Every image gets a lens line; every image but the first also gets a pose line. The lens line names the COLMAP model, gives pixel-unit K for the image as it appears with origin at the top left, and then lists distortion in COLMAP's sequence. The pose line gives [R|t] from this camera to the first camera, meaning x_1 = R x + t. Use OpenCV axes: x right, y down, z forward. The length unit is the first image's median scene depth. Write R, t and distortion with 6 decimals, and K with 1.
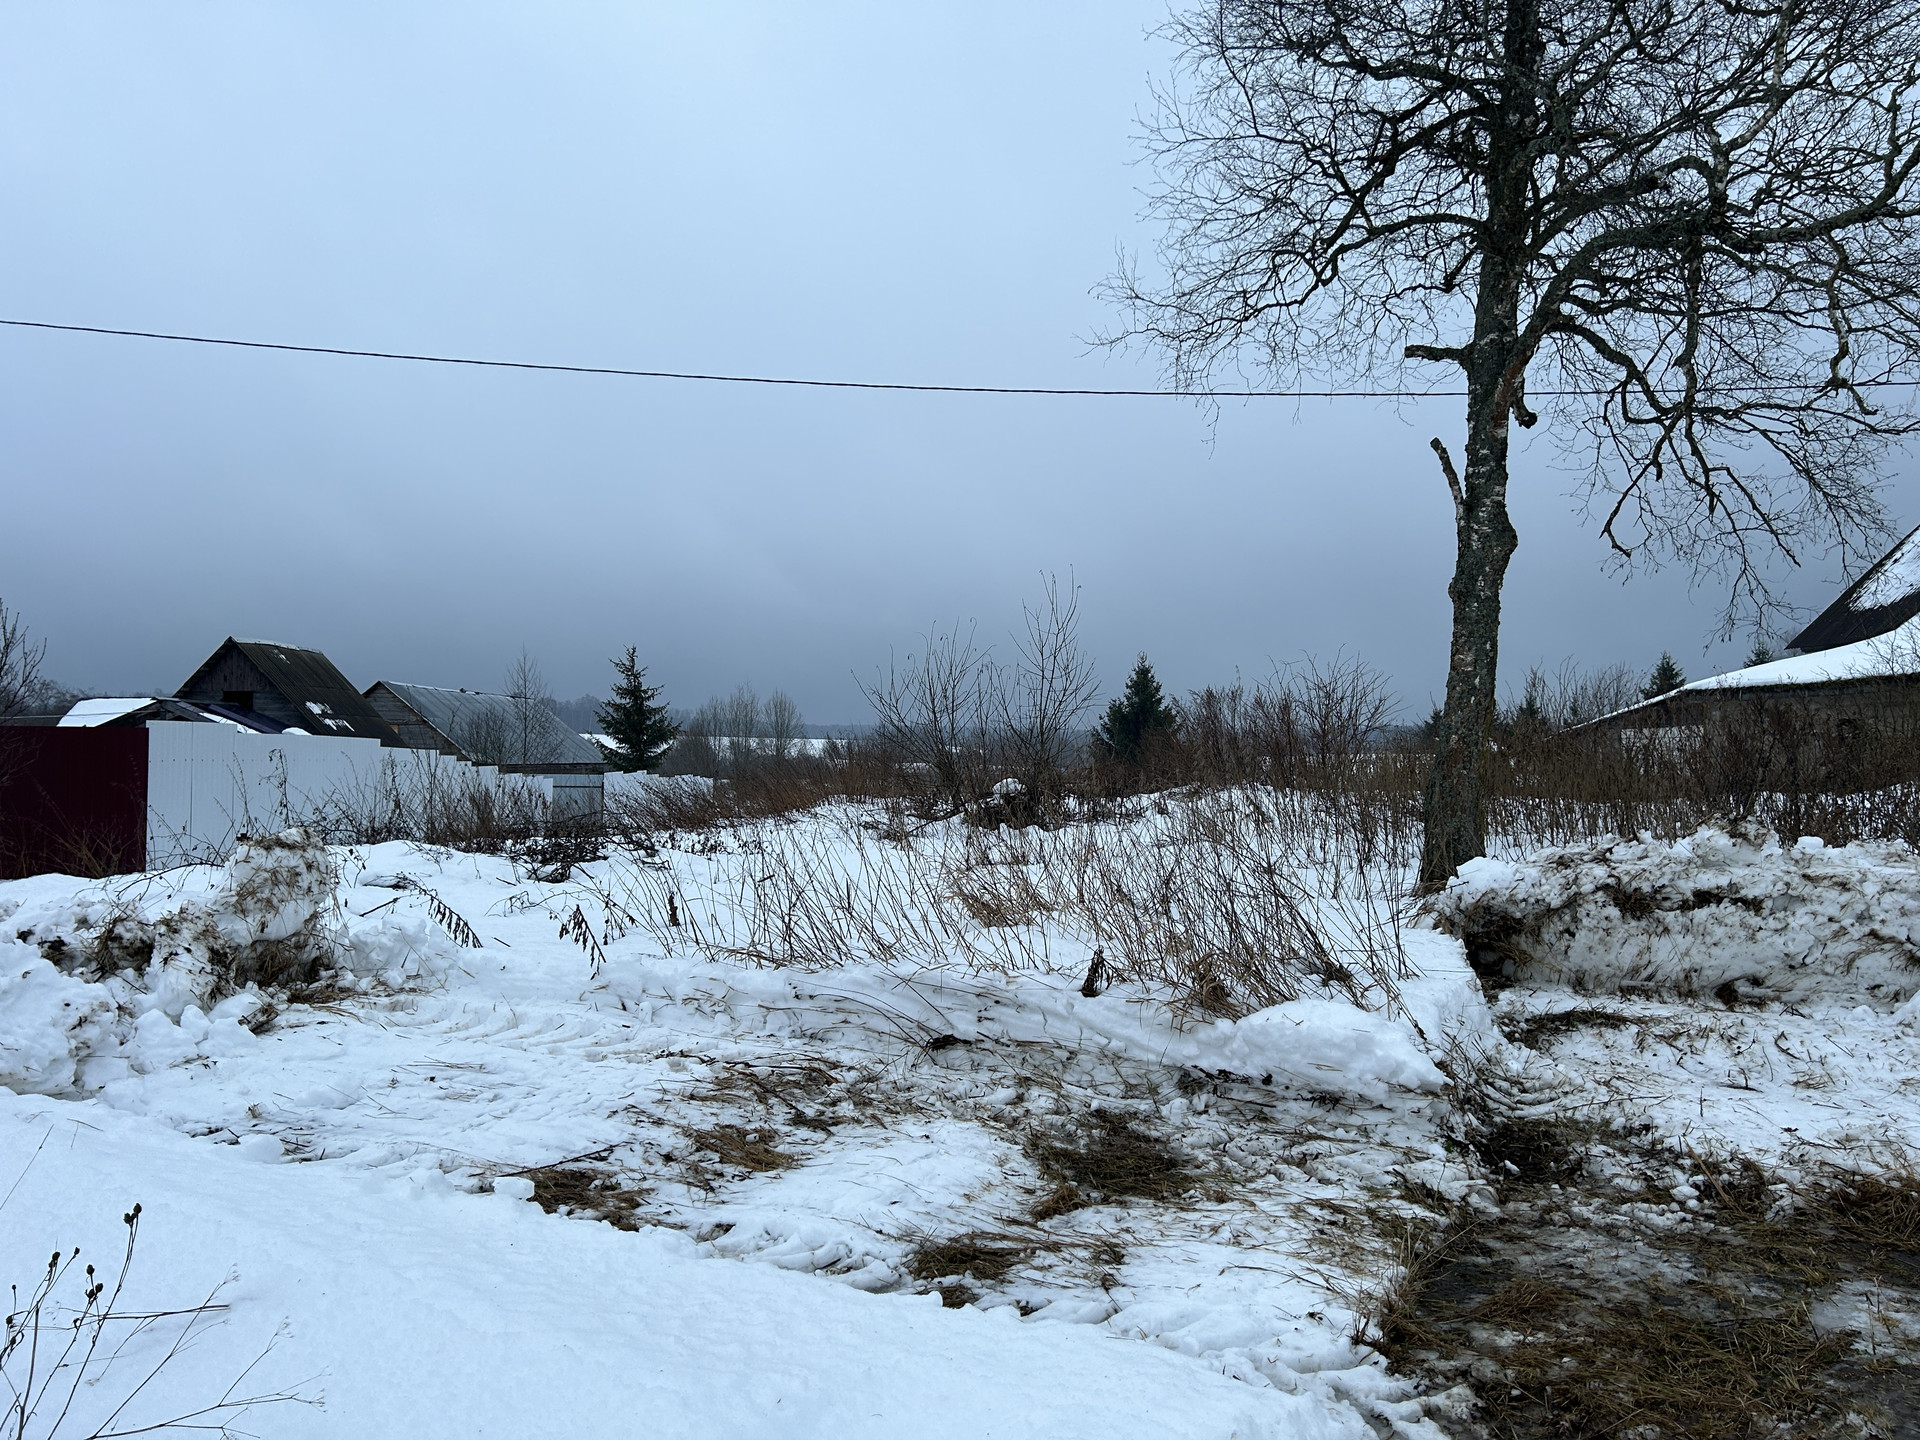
lens RADIAL K [[1457.3, 0, 986.2], [0, 1457.3, 729.1], [0, 0, 1]] dist [0.050573, -0.063318]
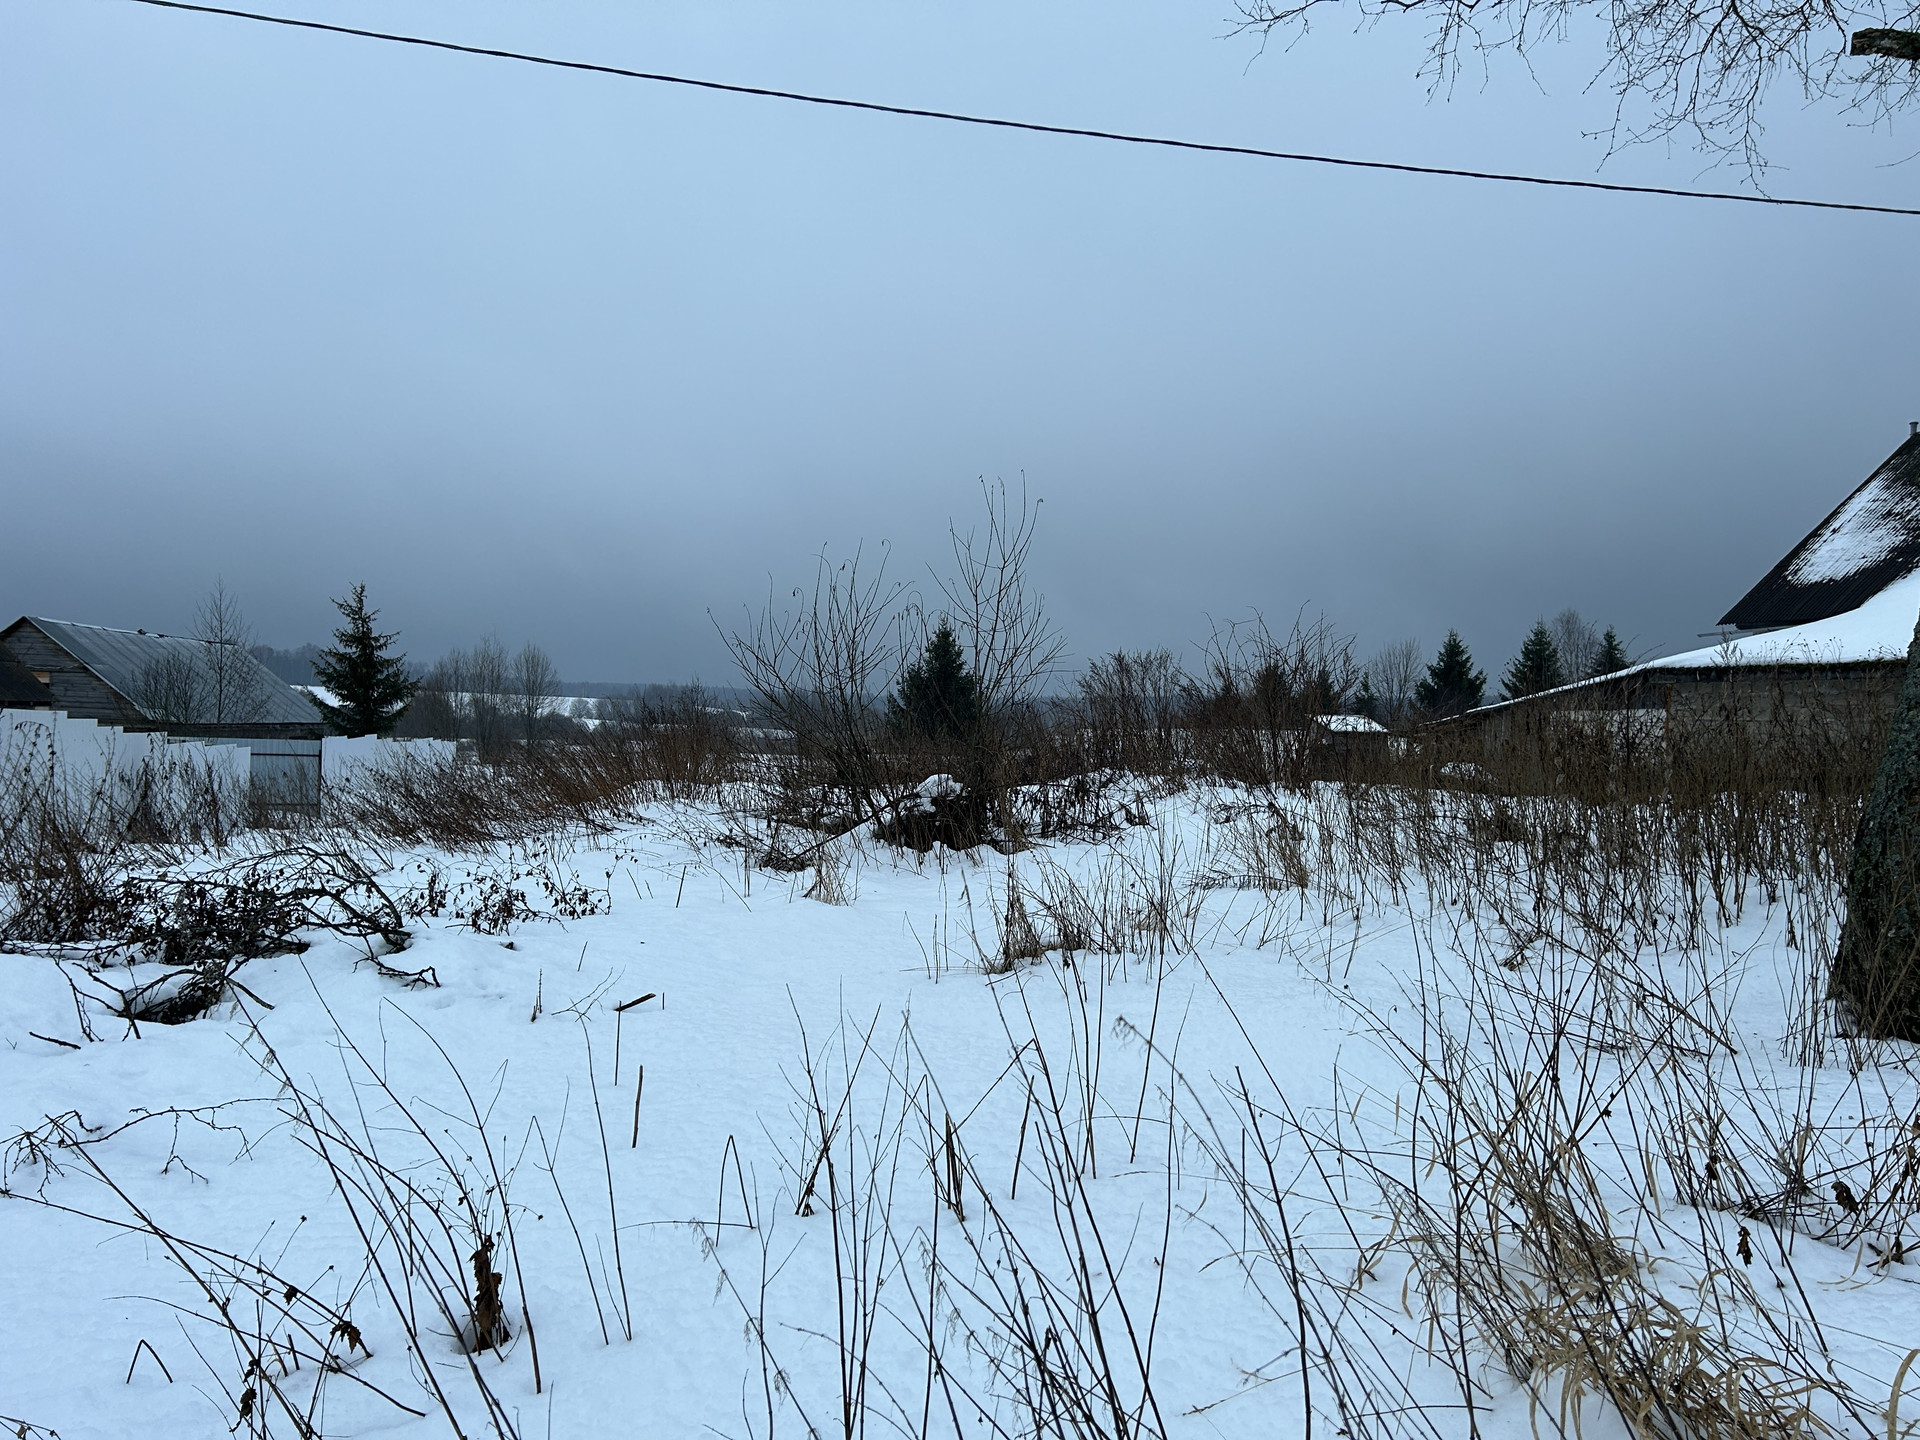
lens RADIAL K [[1457.3, 0, 986.2], [0, 1457.3, 729.1], [0, 0, 1]] dist [0.050573, -0.063318]
pose [[0.986036, 0.017147, 0.165645, -0.162084], [-0.021281, 0.999504, 0.023218, -0.007339], [-0.165165, -0.026419, 0.985912, 0.668501]]
